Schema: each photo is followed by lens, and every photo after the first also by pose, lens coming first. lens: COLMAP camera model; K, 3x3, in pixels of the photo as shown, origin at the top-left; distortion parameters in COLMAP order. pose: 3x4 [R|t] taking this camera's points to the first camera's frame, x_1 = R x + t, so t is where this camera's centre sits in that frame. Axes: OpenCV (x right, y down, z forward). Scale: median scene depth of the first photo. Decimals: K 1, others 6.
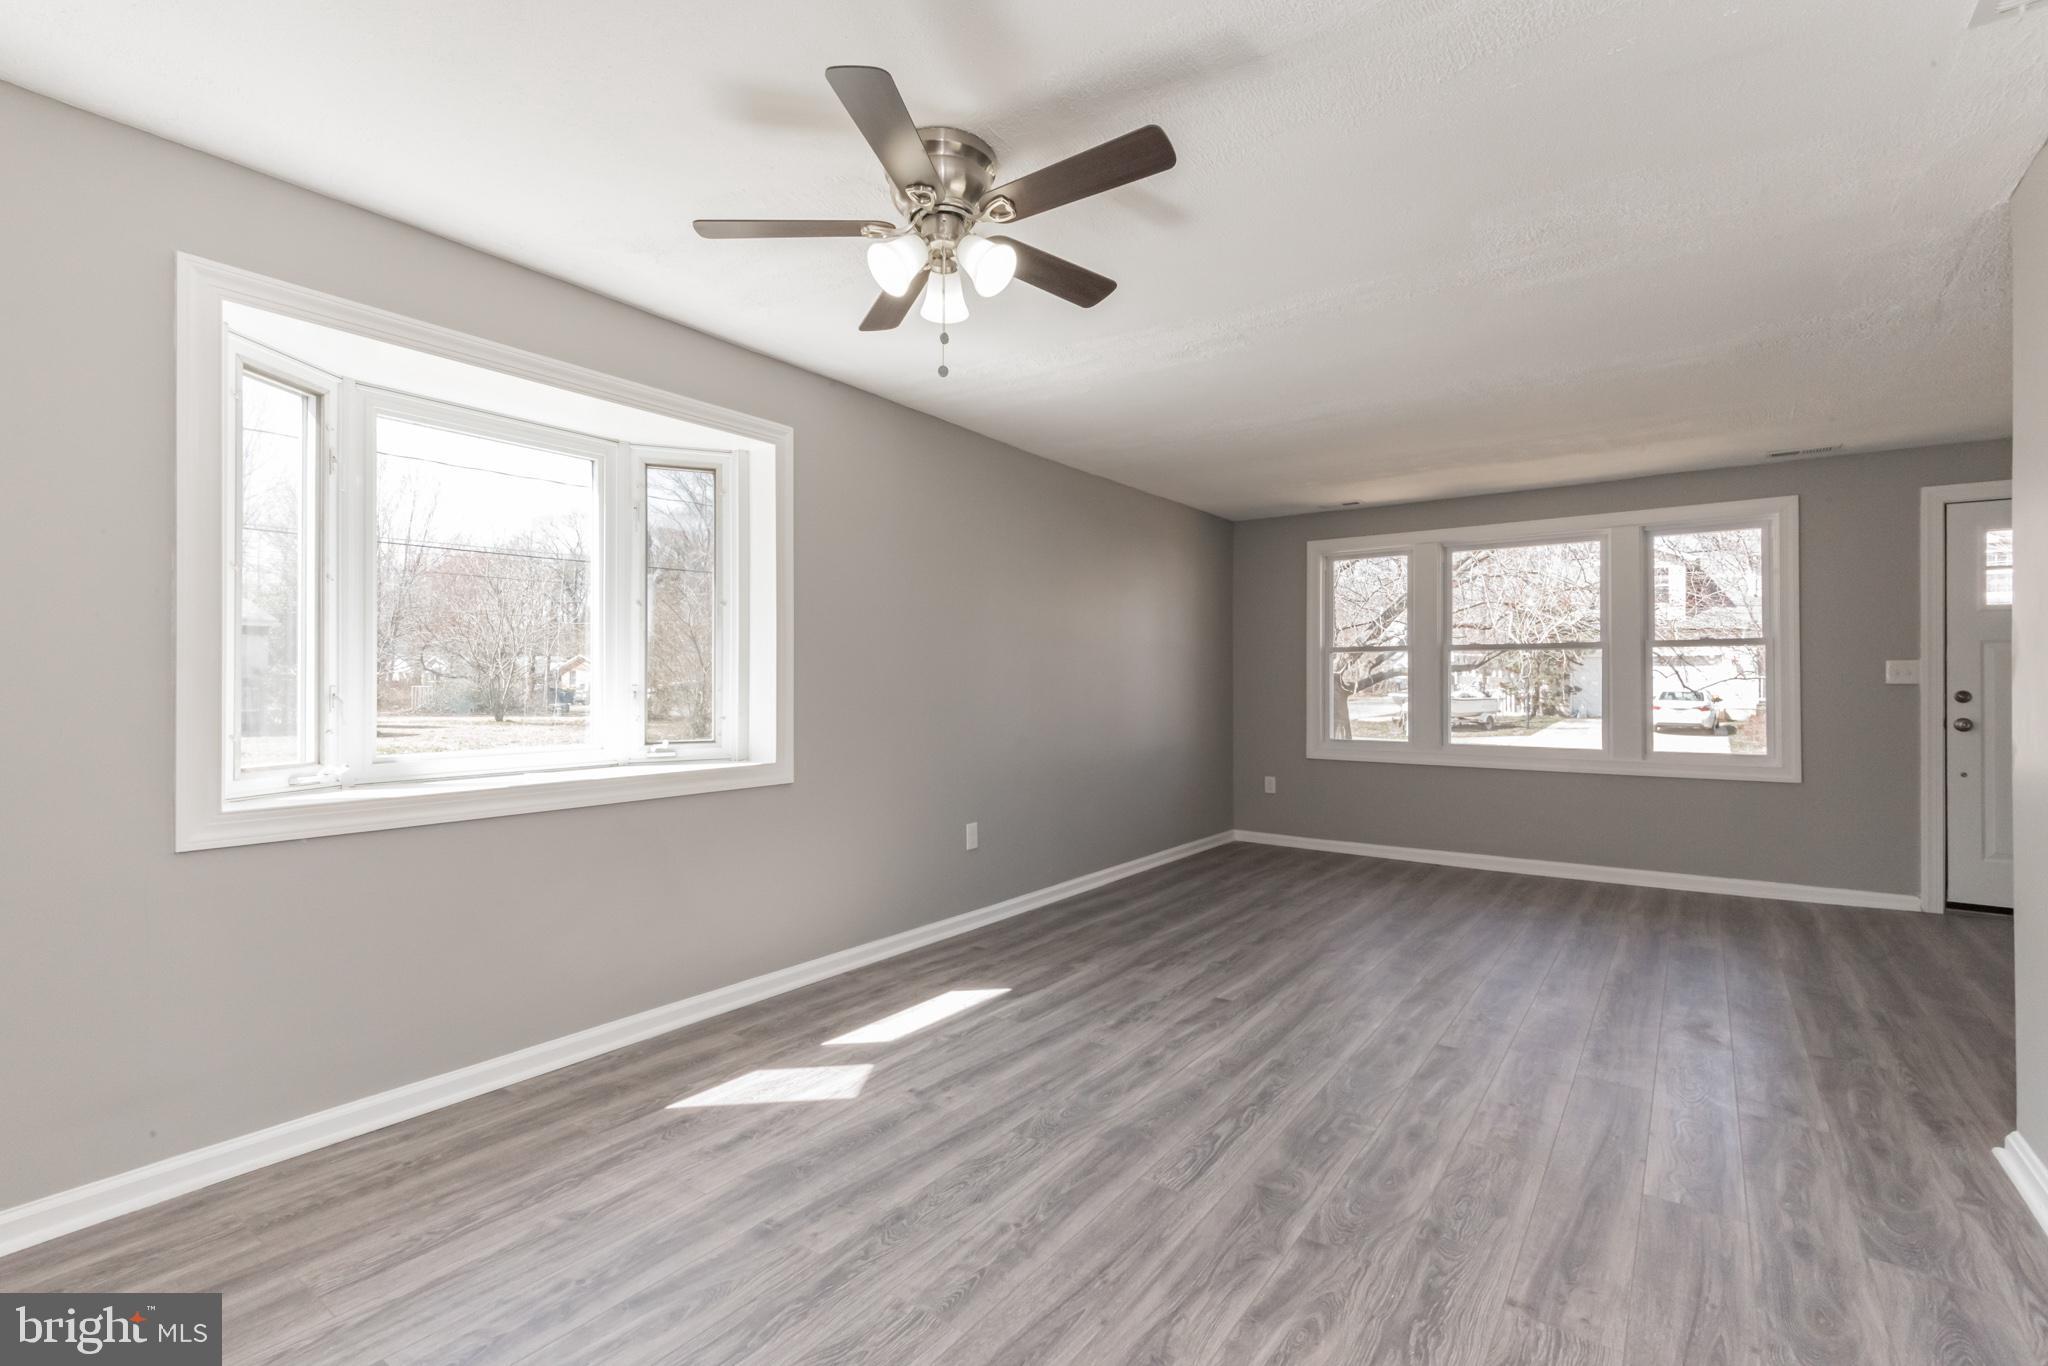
lens RADIAL K [[944.4, 0, 1021.2], [0, 944.4, 640.0], [0, 0, 1]] dist [0.017777, -0.003865]
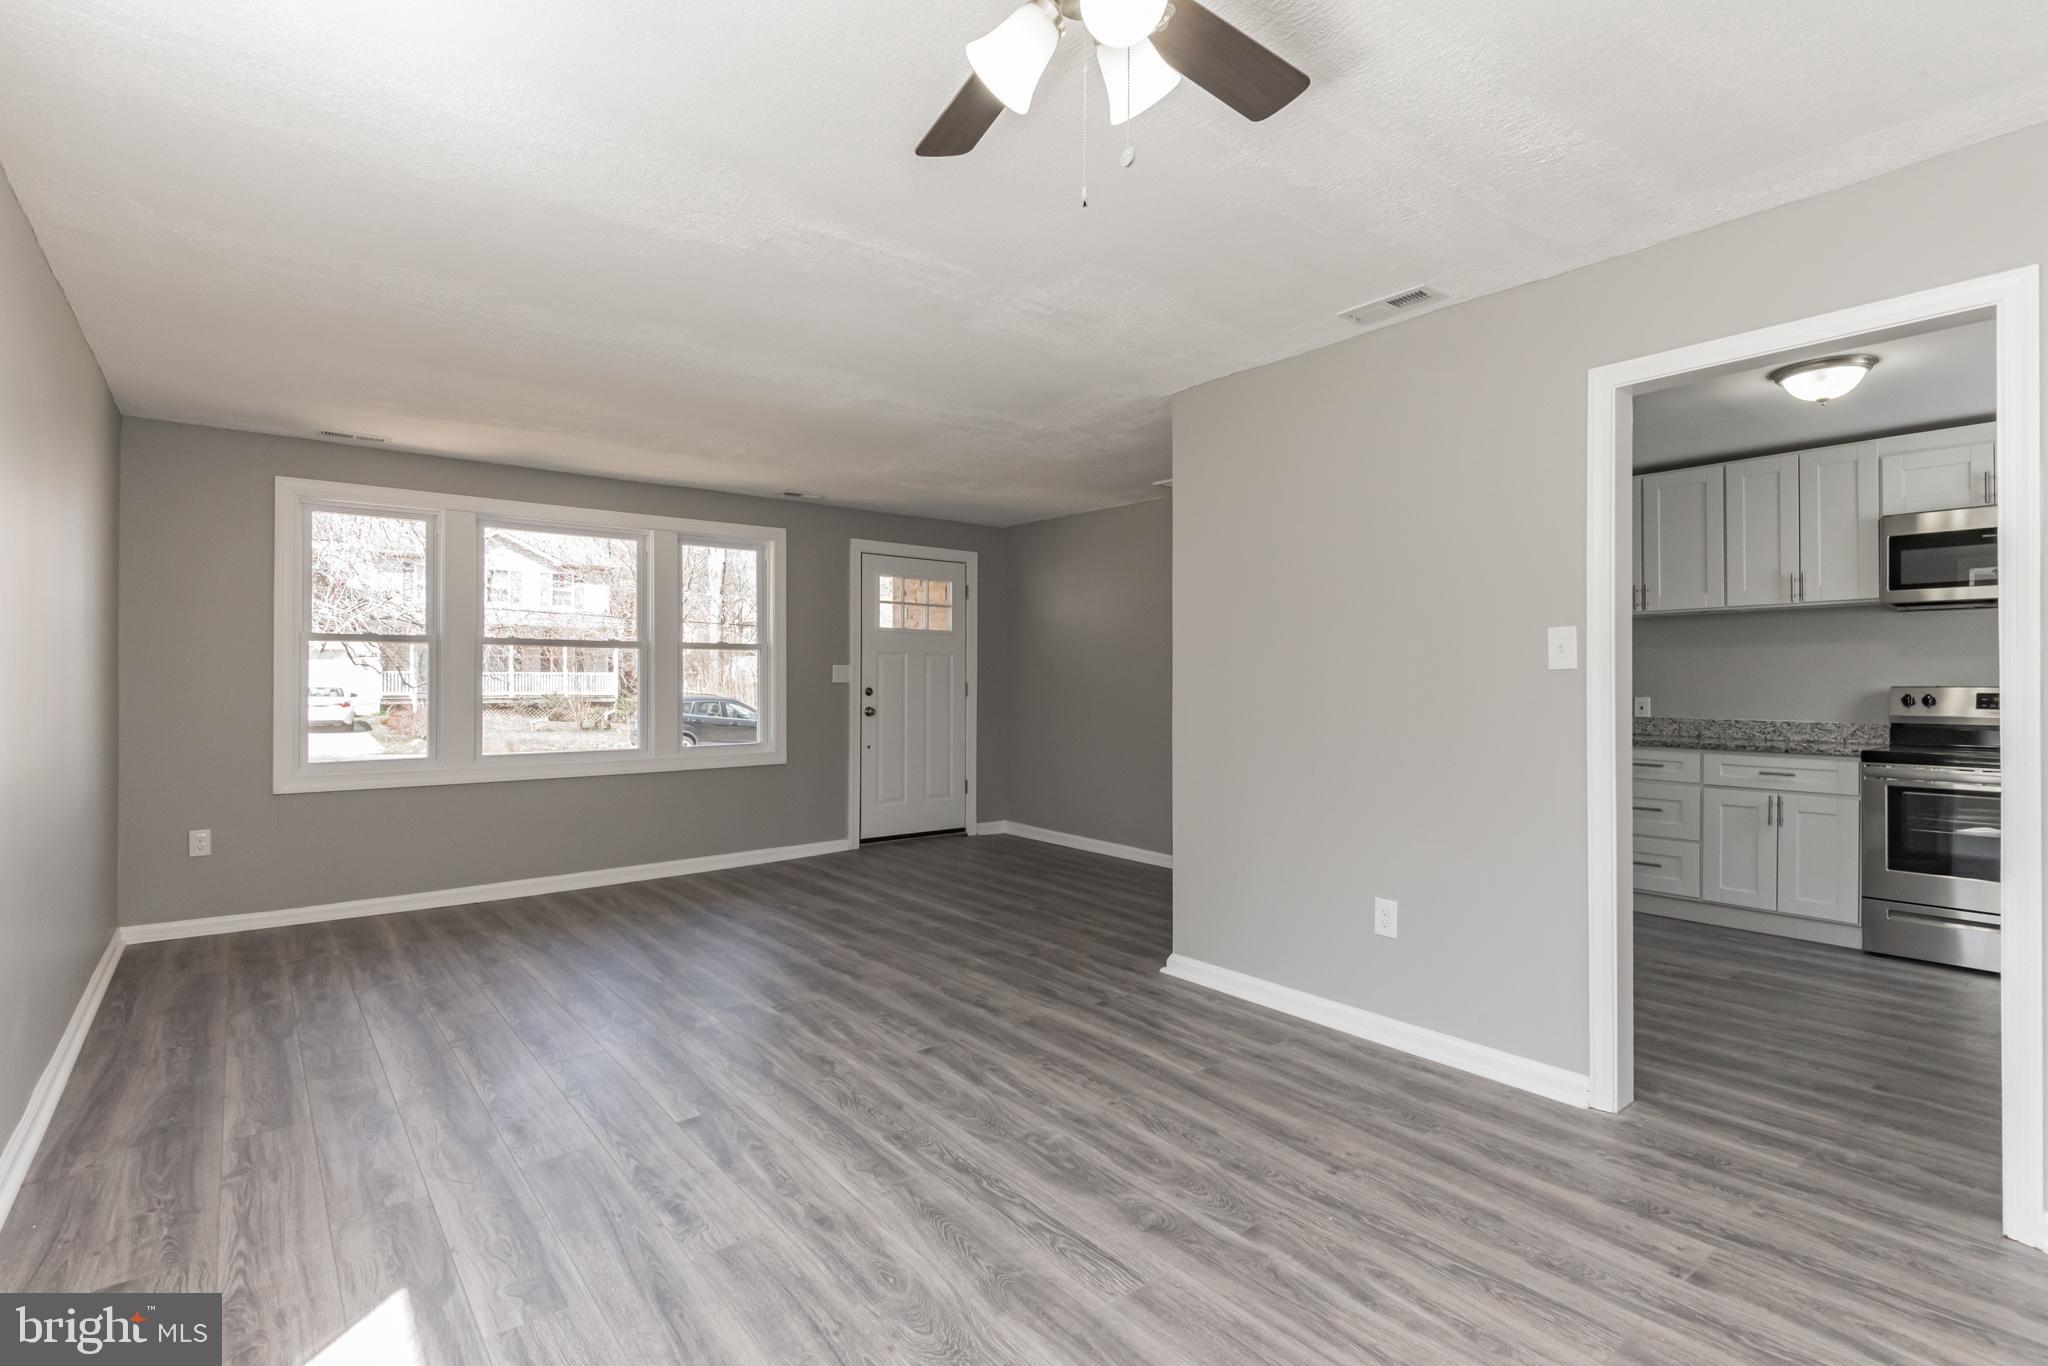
lens RADIAL K [[946.8, 0, 1076.1], [0, 946.8, 673.6], [0, 0, 1]] dist [0.016211, -0.001386]
pose [[0.257228, 0.005506, 0.966335, -0.336701], [-0.045084, 0.998963, 0.006309, 0.011941], [-0.965299, -0.045189, 0.257209, 0.422310]]
